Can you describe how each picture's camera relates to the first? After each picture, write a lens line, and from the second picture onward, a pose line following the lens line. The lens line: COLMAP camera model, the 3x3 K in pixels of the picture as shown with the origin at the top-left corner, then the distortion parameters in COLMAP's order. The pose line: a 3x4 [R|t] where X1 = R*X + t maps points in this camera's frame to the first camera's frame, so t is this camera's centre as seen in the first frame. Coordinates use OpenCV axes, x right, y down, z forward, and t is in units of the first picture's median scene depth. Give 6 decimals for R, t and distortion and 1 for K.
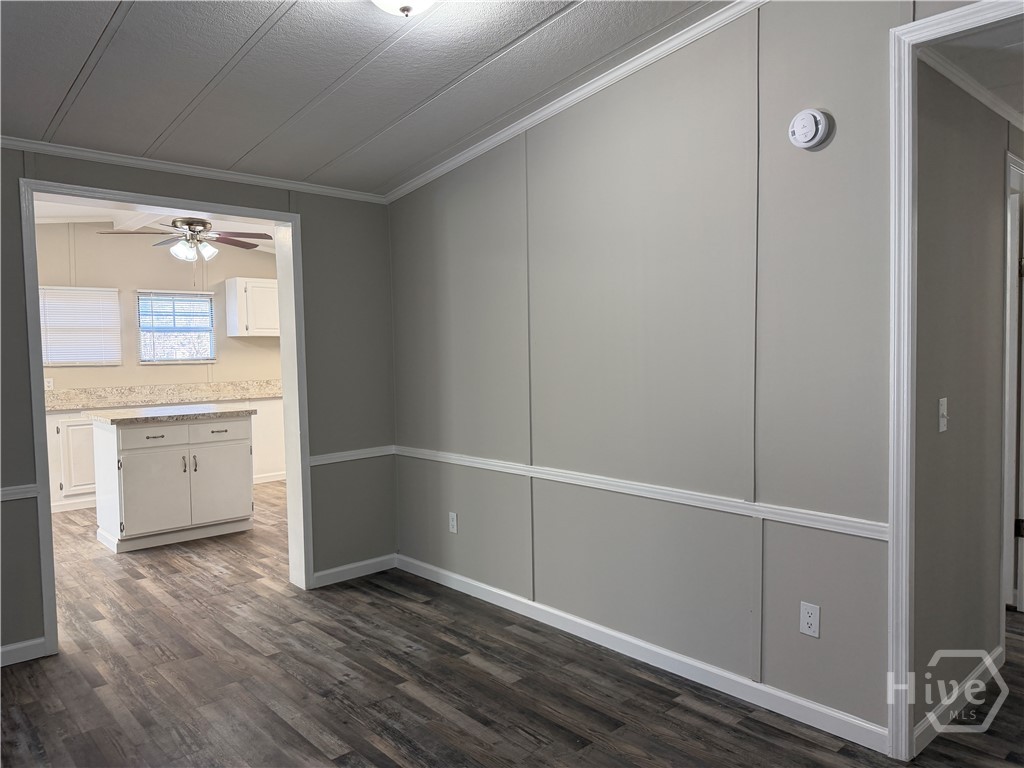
lens RADIAL K [[719.9, 0, 516.7], [0, 719.9, 383.9], [0, 0, 1]] dist [0.073704, -0.115067]
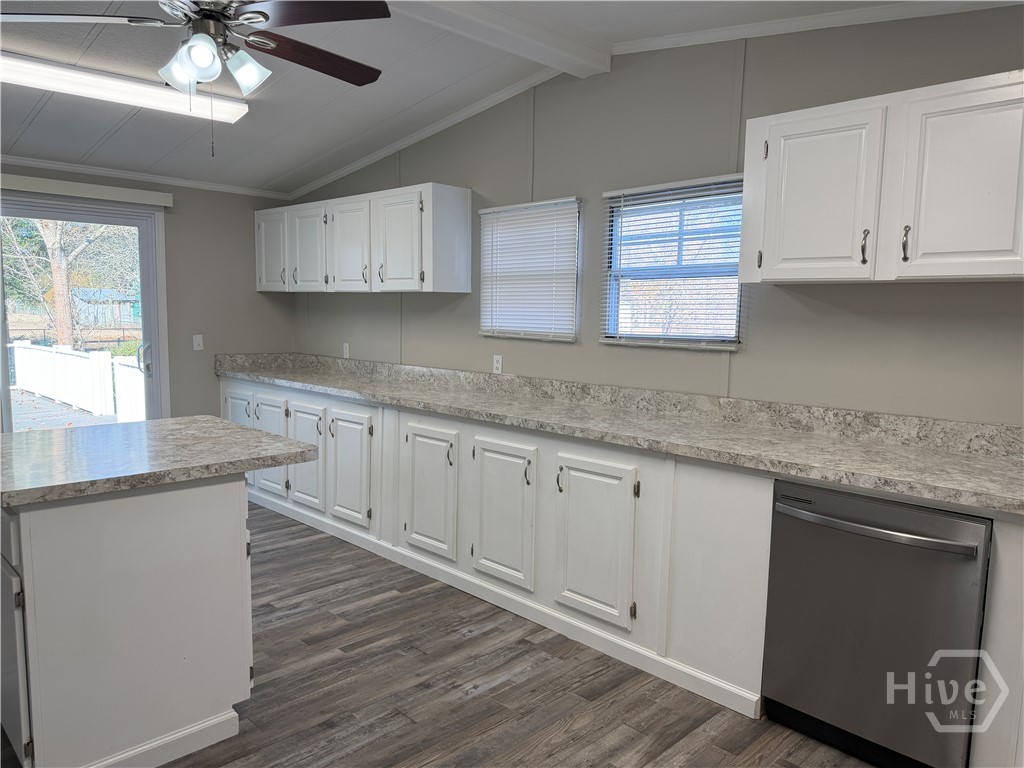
lens RADIAL K [[726.9, 0, 512.0], [0, 726.9, 384.0], [0, 0, 1]] dist [0.099762, -0.144877]
pose [[0.037682, 0.118217, -0.992273, -0.007550], [-0.065998, 0.991104, 0.115571, -0.051373], [0.997108, 0.061133, 0.045149, 0.884979]]
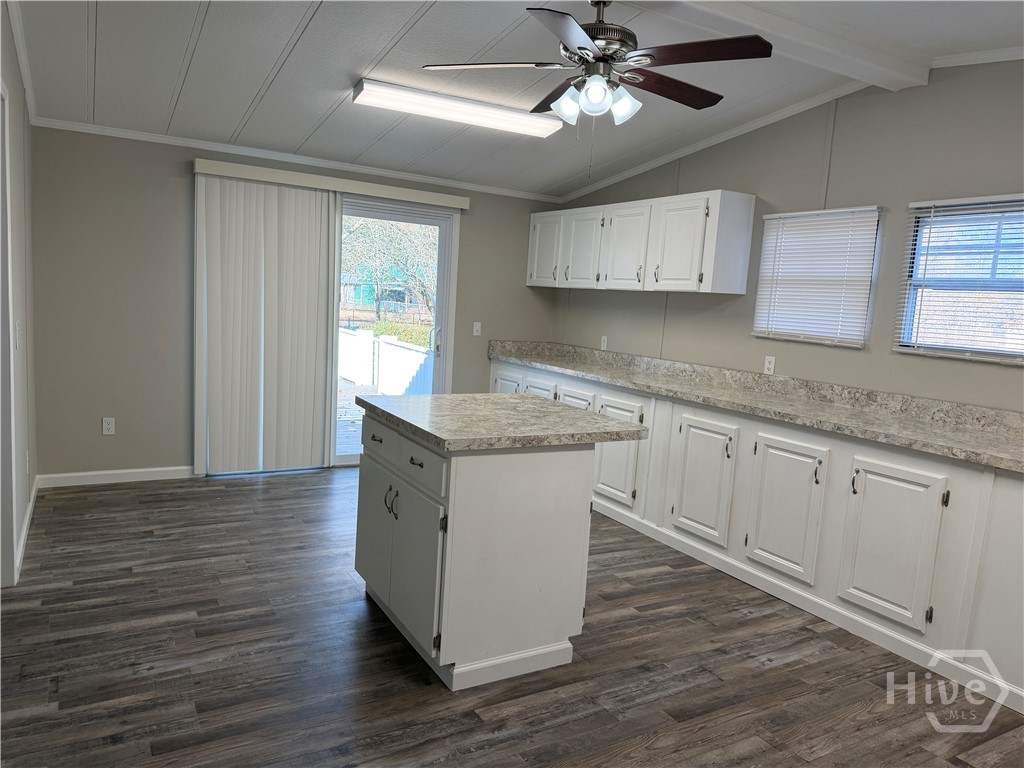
lens RADIAL K [[719.9, 0, 516.7], [0, 719.9, 383.9], [0, 0, 1]] dist [0.073704, -0.115067]
pose [[-0.218613, 0.119878, -0.968420, 0.040843], [-0.105908, 0.983648, 0.145671, -0.049082], [0.970047, 0.134409, -0.202342, 0.818909]]
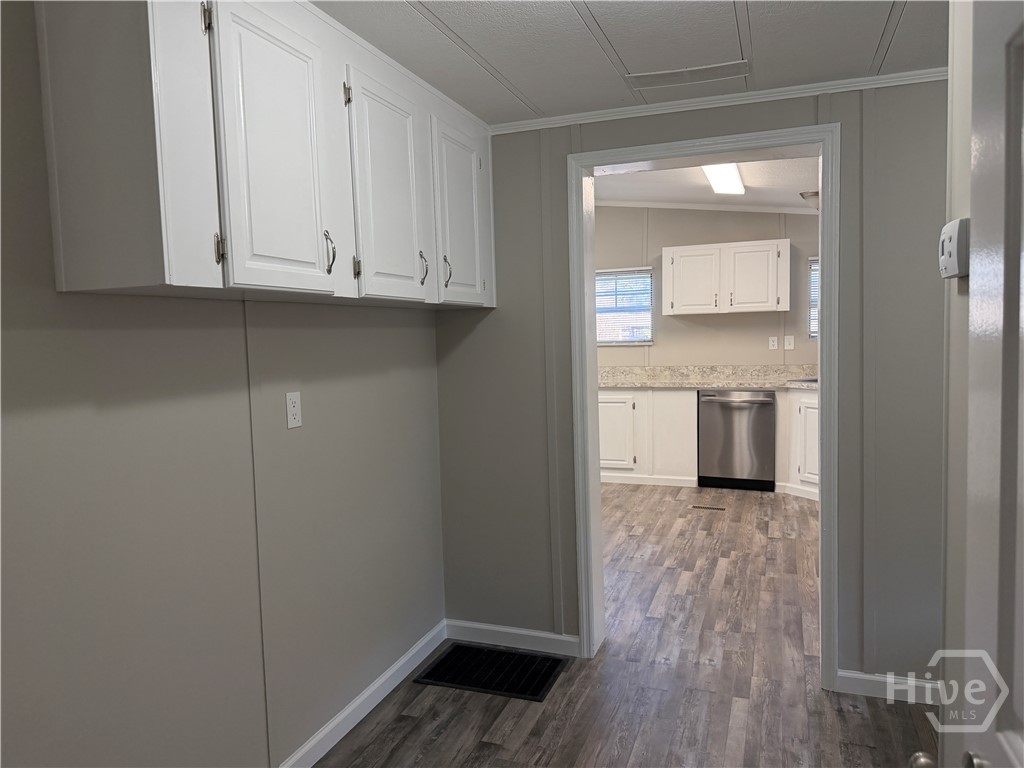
lens RADIAL K [[726.9, 0, 512.0], [0, 726.9, 384.0], [0, 0, 1]] dist [0.099762, -0.144877]
pose [[0.461182, 0.066954, -0.884776, 0.325199], [-0.027732, 0.997750, 0.061048, -0.032086], [0.886872, -0.003618, 0.462001, 0.437426]]
